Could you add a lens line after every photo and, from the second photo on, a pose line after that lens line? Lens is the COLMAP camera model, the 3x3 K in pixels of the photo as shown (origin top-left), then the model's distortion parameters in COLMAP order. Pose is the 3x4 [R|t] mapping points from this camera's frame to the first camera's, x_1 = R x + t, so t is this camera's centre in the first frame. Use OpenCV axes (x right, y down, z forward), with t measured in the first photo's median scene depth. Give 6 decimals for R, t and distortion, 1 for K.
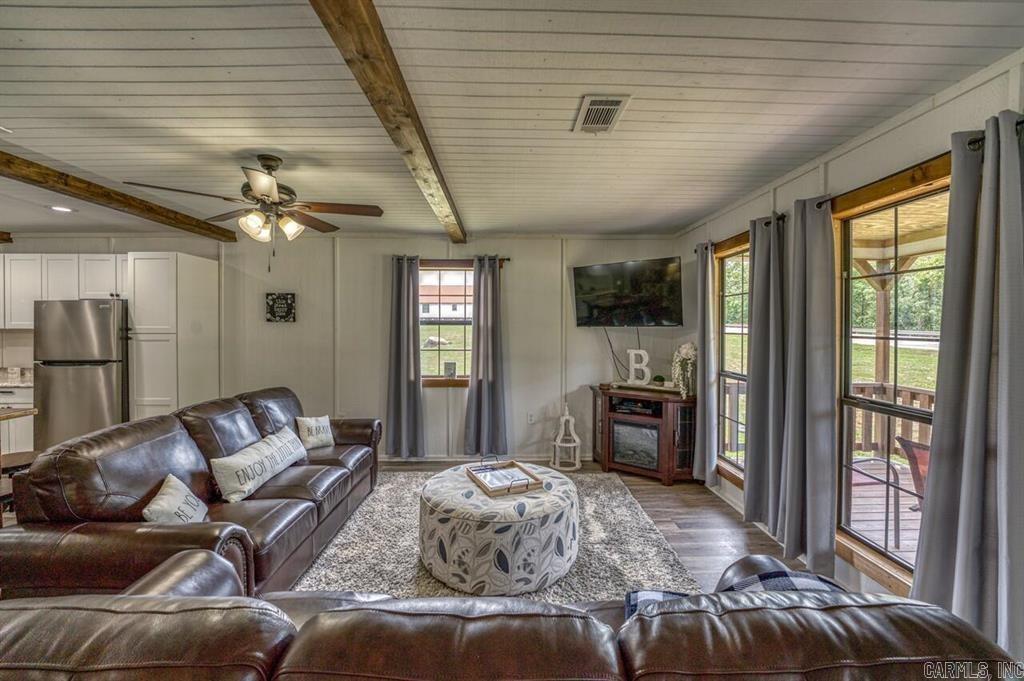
lens RADIAL K [[420.6, 0, 491.9], [0, 420.6, 327.8], [0, 0, 1]] dist [-0.023126, 0.000109]
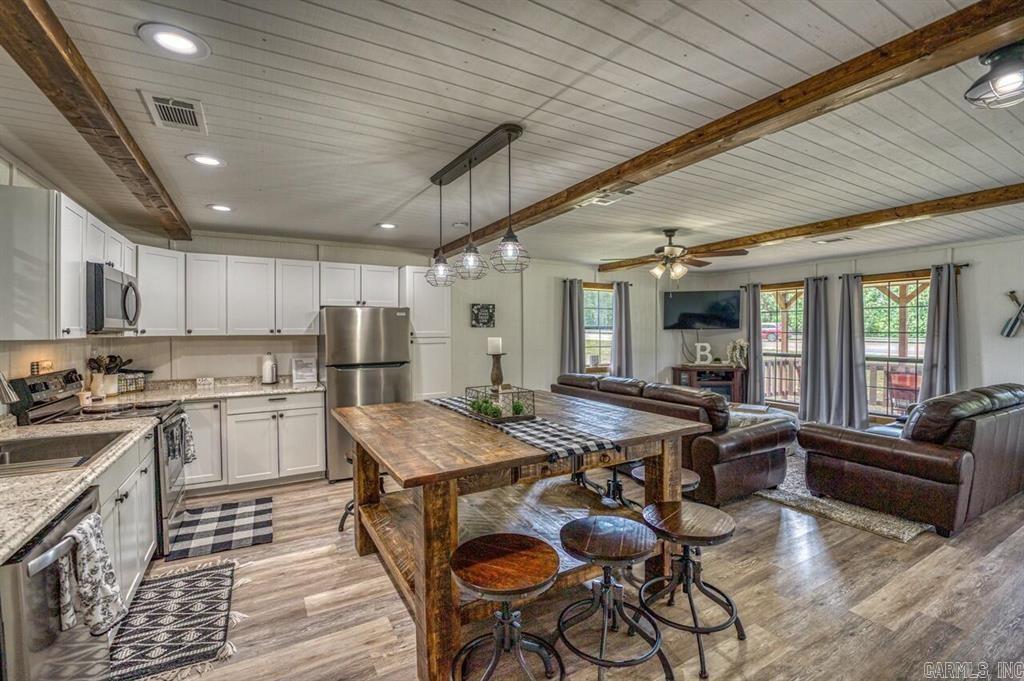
lens RADIAL K [[403.2, 0, 502.0], [0, 403.2, 331.7], [0, 0, 1]] dist [-0.012168, 0.000294]
pose [[0.904204, -0.007654, 0.427033, -1.102418], [0.009189, 0.999957, -0.001532, 0.001153], [-0.427002, 0.005309, 0.904235, -0.111712]]
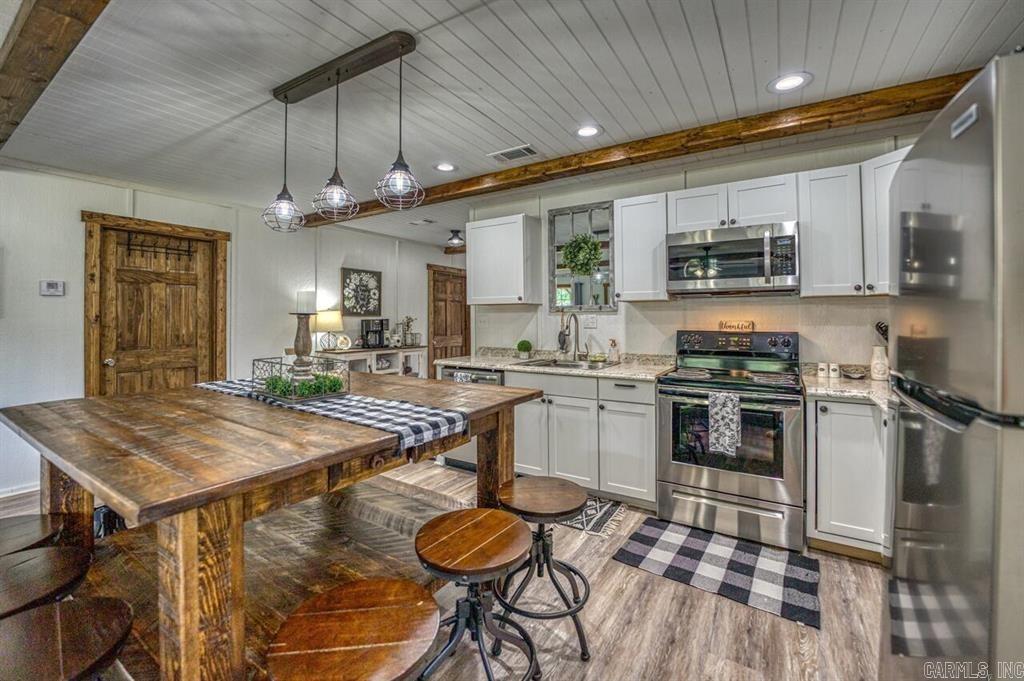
lens RADIAL K [[429.3, 0, 513.6], [0, 429.3, 318.1], [0, 0, 1]] dist [-0.021021, 0.000082]
pose [[-0.555517, -0.001577, -0.831504, -0.633920], [-0.002135, 0.999998, -0.000469, 0.035807], [0.831502, 0.001515, -0.555519, 0.864669]]
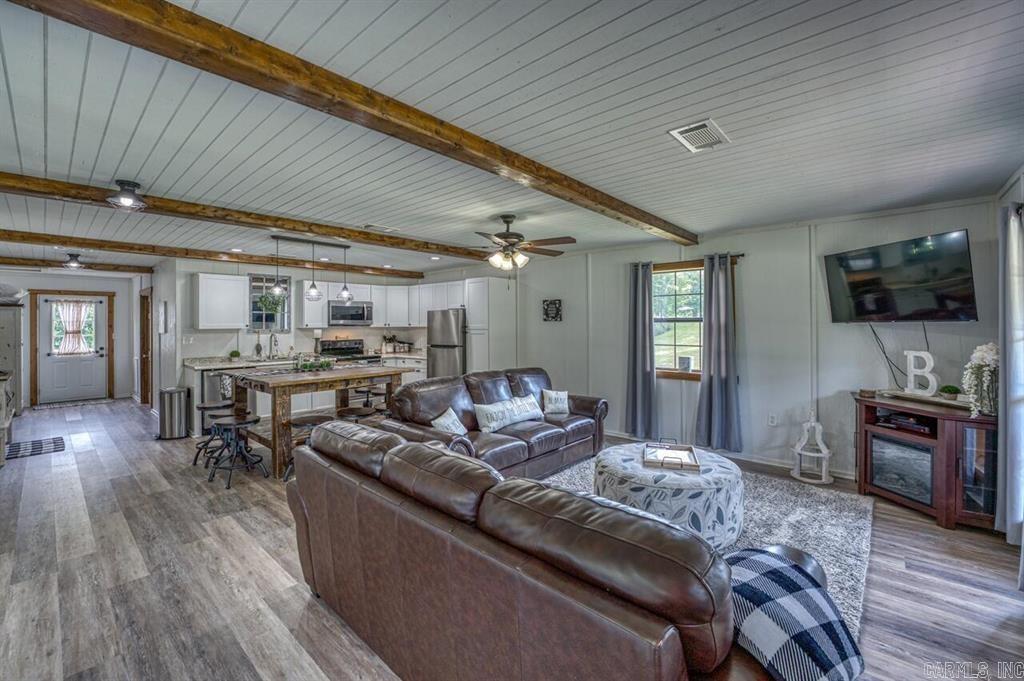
lens RADIAL K [[400.9, 0, 511.8], [0, 400.9, 320.5], [0, 0, 1]] dist [-0.018188, -0.000065]
pose [[0.755389, -0.012348, -0.655161, 0.265556], [0.005303, 0.999905, -0.012731, -0.000279], [0.655256, 0.006143, 0.755382, -0.066618]]
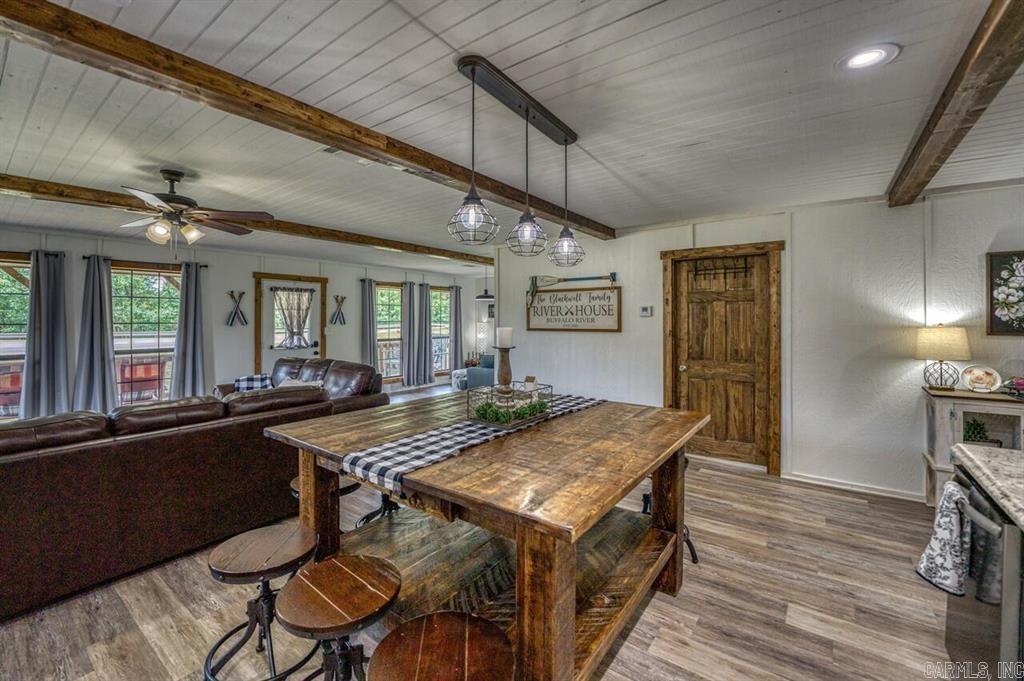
lens RADIAL K [[429.3, 0, 513.6], [0, 429.3, 318.1], [0, 0, 1]] dist [-0.021021, 0.000082]
pose [[-0.796225, -0.001328, 0.604999, -1.187700], [0.003682, 0.999968, 0.007040, -0.007800], [-0.604989, 0.007833, -0.796195, 0.824424]]
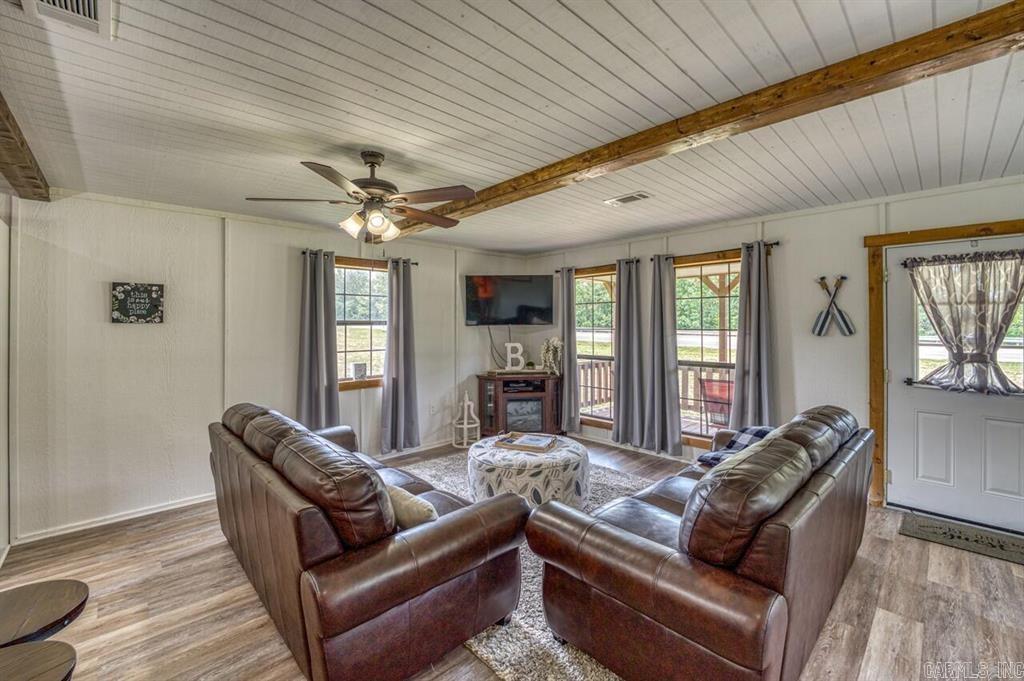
lens RADIAL K [[429.3, 0, 513.6], [0, 429.3, 318.1], [0, 0, 1]] dist [-0.021021, 0.000082]
pose [[0.734622, 0.002450, 0.678473, -0.572714], [0.011707, 0.999799, -0.016286, -0.003516], [-0.678376, 0.019907, 0.734445, 0.028239]]
